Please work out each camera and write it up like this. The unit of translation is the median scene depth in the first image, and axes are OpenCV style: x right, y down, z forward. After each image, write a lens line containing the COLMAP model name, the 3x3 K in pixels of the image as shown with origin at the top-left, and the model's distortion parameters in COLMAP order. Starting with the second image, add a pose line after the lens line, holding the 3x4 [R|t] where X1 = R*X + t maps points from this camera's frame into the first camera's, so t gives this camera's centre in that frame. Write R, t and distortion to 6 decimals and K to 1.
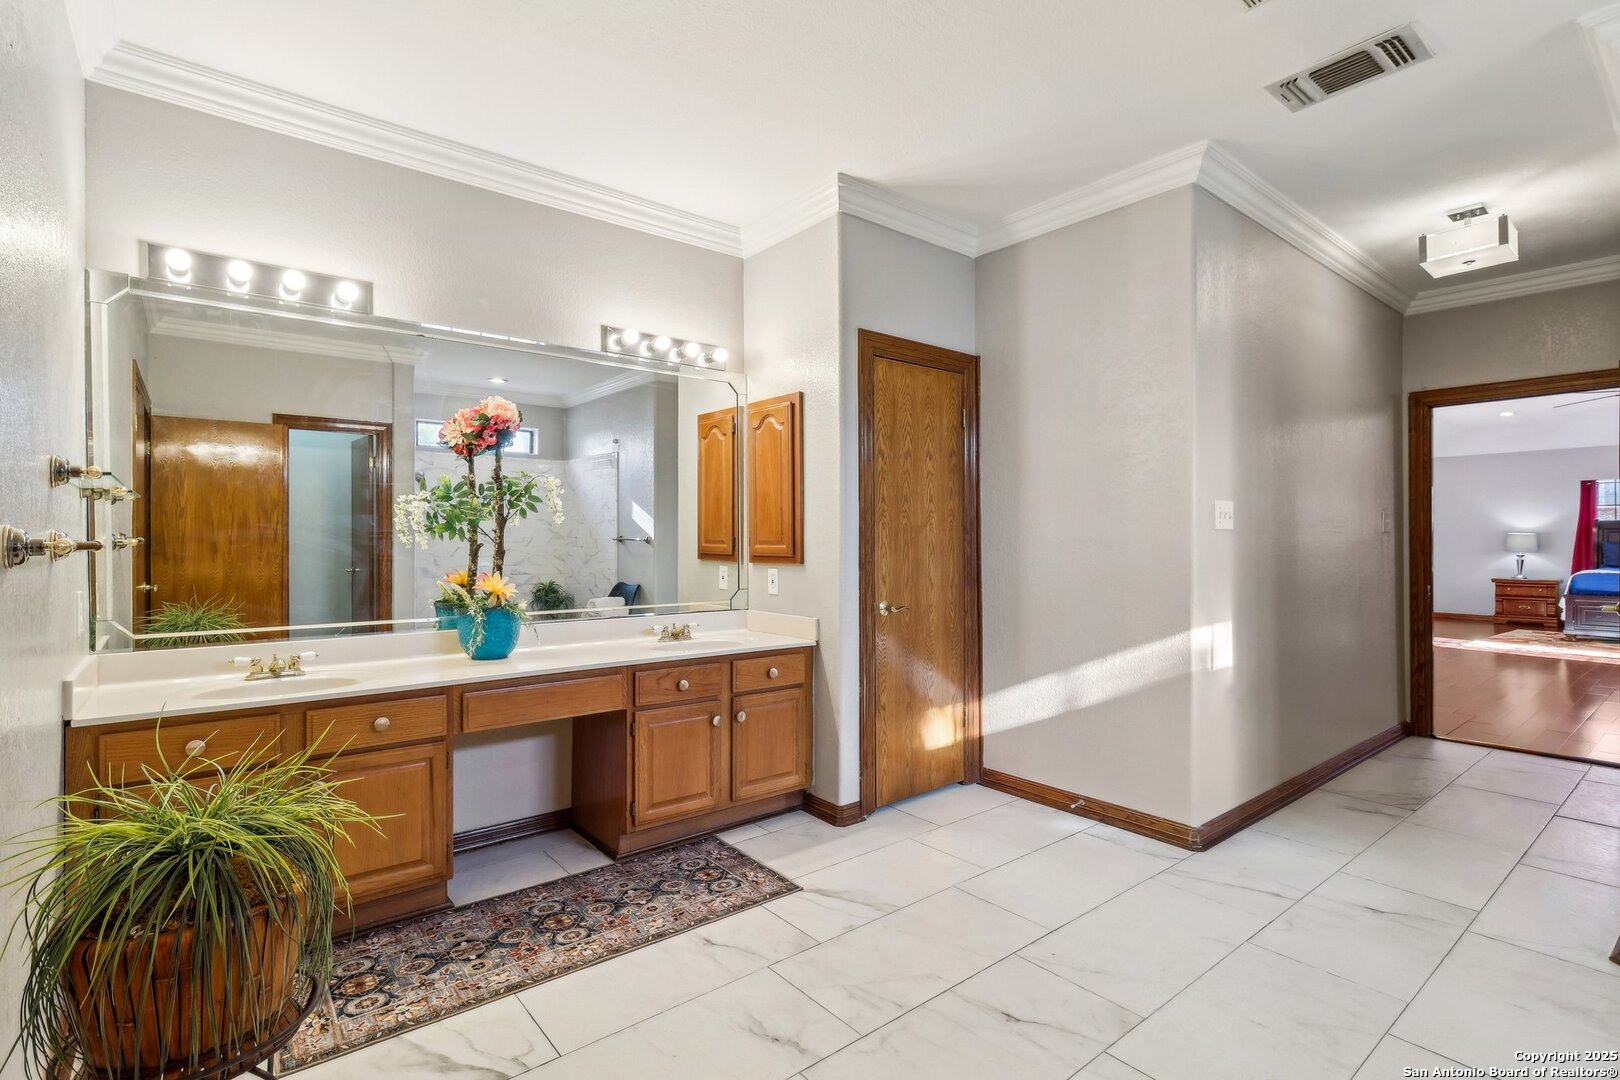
lens RADIAL K [[759.2, 0, 808.6], [0, 759.2, 542.8], [0, 0, 1]] dist [0.002744, -0.001176]
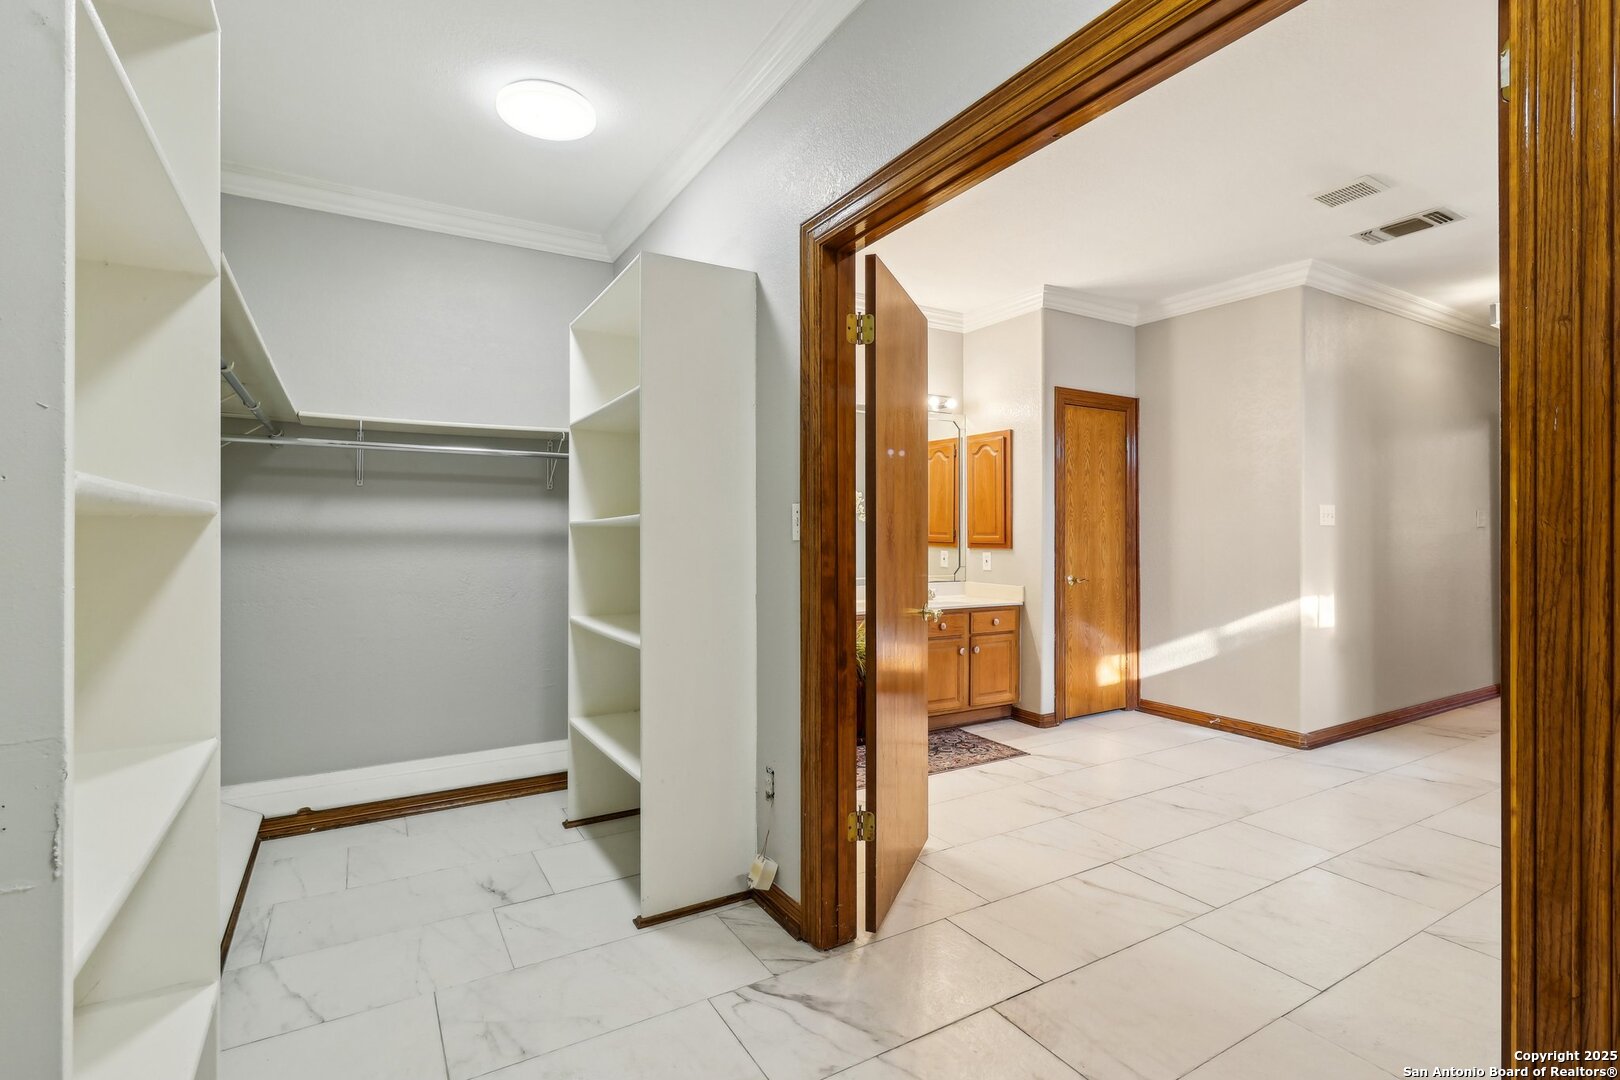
lens RADIAL K [[759.2, 0, 809.4], [0, 759.2, 534.7], [0, 0, 1]] dist [0.002744, -0.001176]
pose [[0.990512, 0.003981, -0.137368, -0.193438], [-0.004556, 0.999982, -0.003869, 0.008679], [0.137350, 0.004458, 0.990513, -0.486520]]
